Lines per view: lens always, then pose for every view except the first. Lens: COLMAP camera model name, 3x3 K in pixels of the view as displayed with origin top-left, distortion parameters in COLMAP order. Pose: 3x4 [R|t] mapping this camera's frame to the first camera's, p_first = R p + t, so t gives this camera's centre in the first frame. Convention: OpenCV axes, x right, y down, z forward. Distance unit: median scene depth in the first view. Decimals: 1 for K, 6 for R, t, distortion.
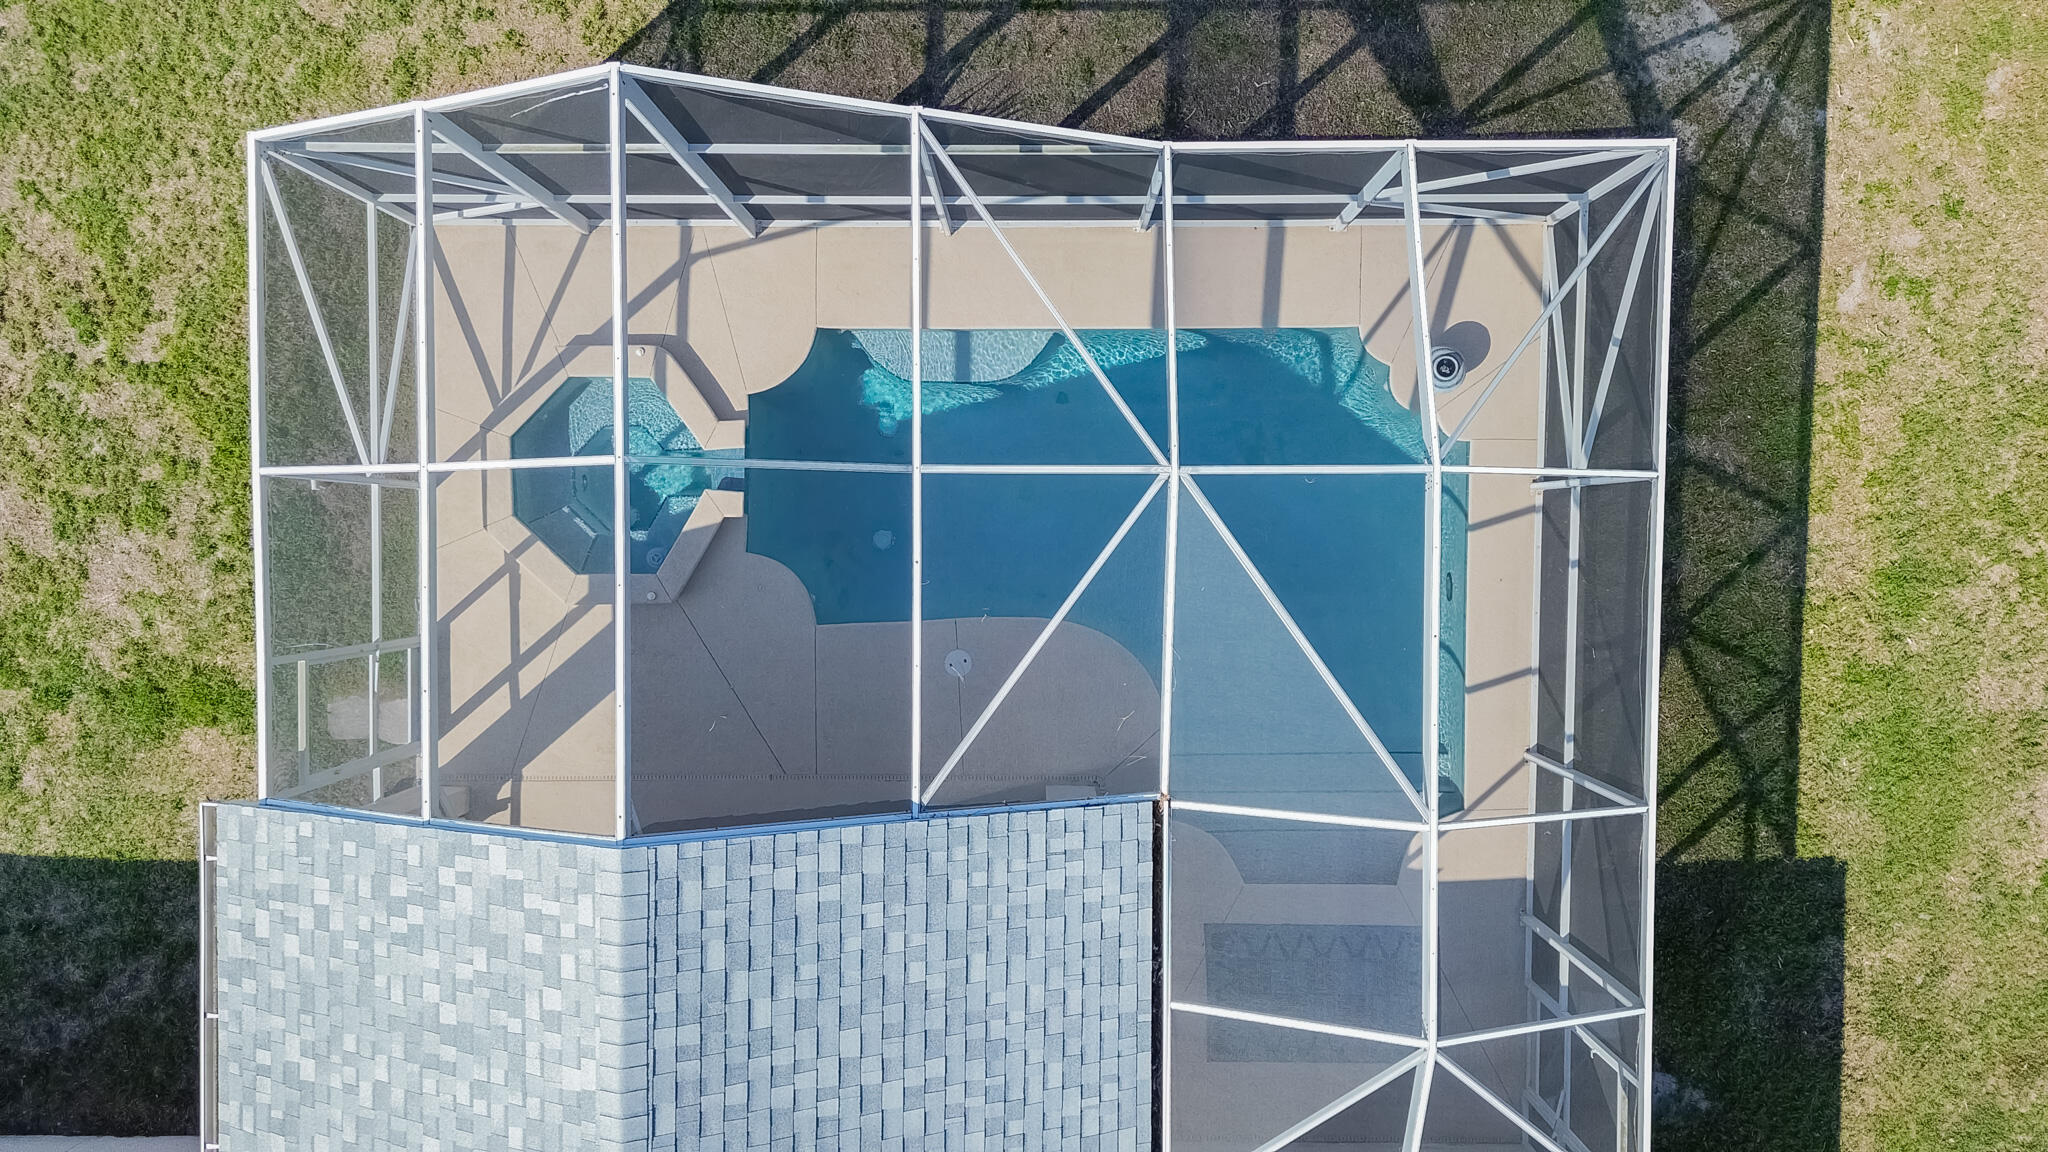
lens RADIAL K [[1442.6, 0, 1019.3], [0, 1442.6, 570.7], [0, 0, 1]] dist [0.010981, -0.005835]
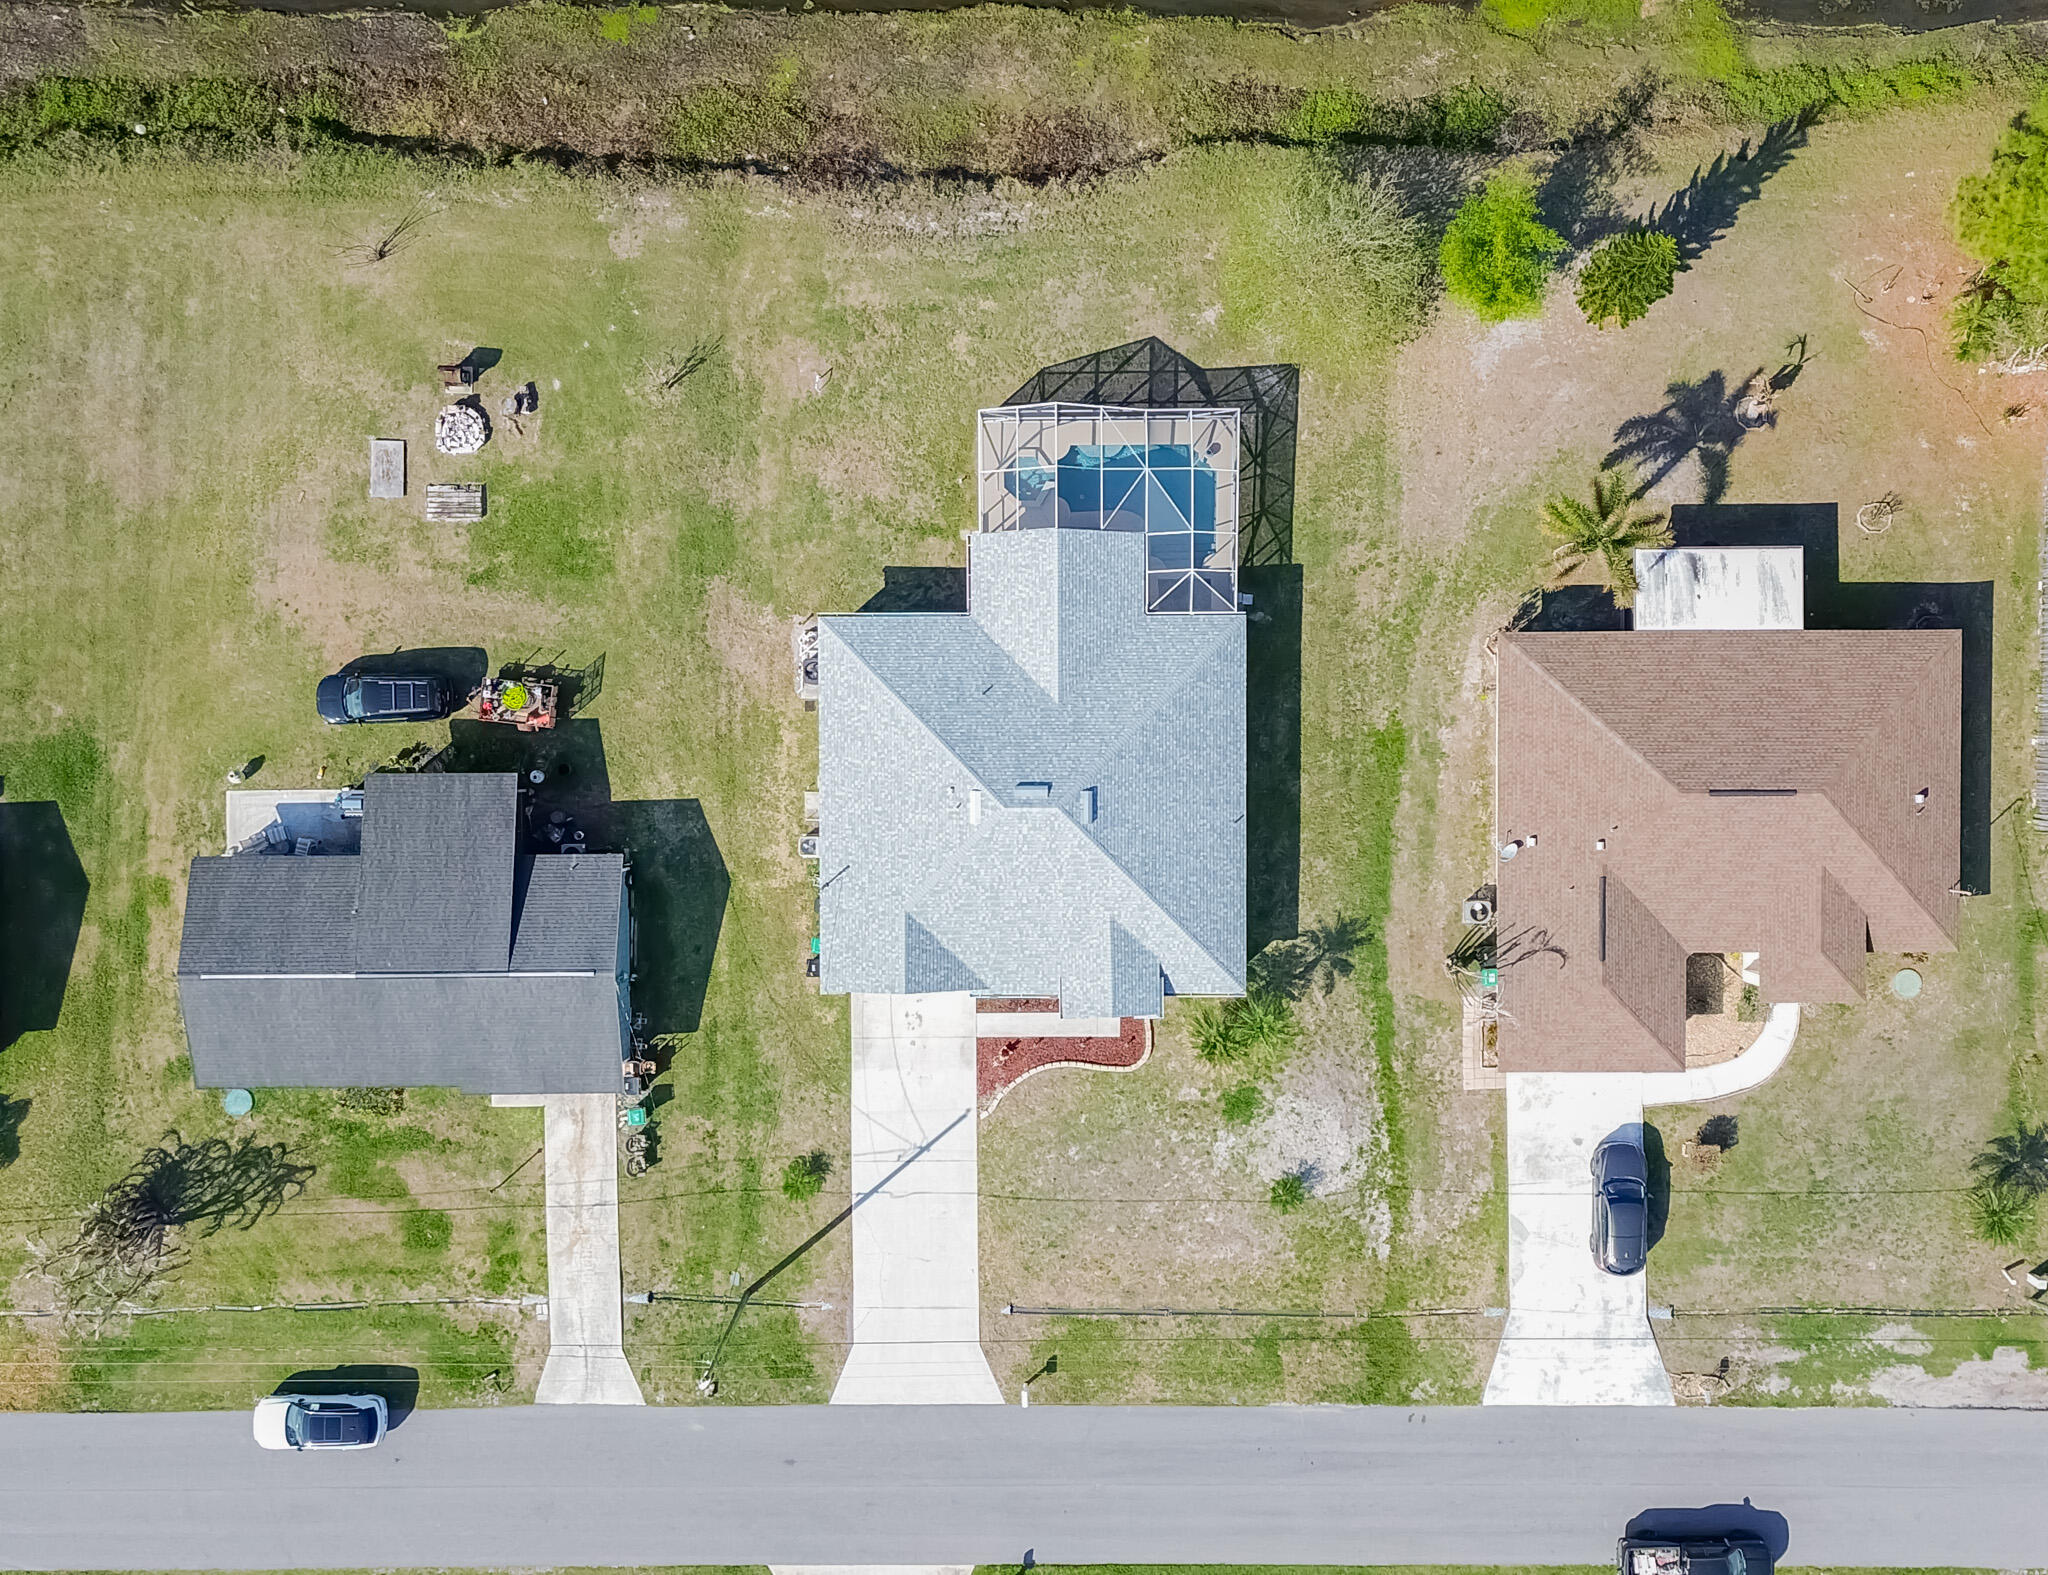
lens RADIAL K [[1687.1, 0, 1039.5], [0, 1687.1, 789.8], [0, 0, 1]] dist [-0.002899, 0.011113]
pose [[0.999959, -0.007091, -0.005693, -0.212758], [0.007275, 0.999429, 0.032981, 0.716806], [0.005456, -0.033021, 0.999440, -4.207739]]
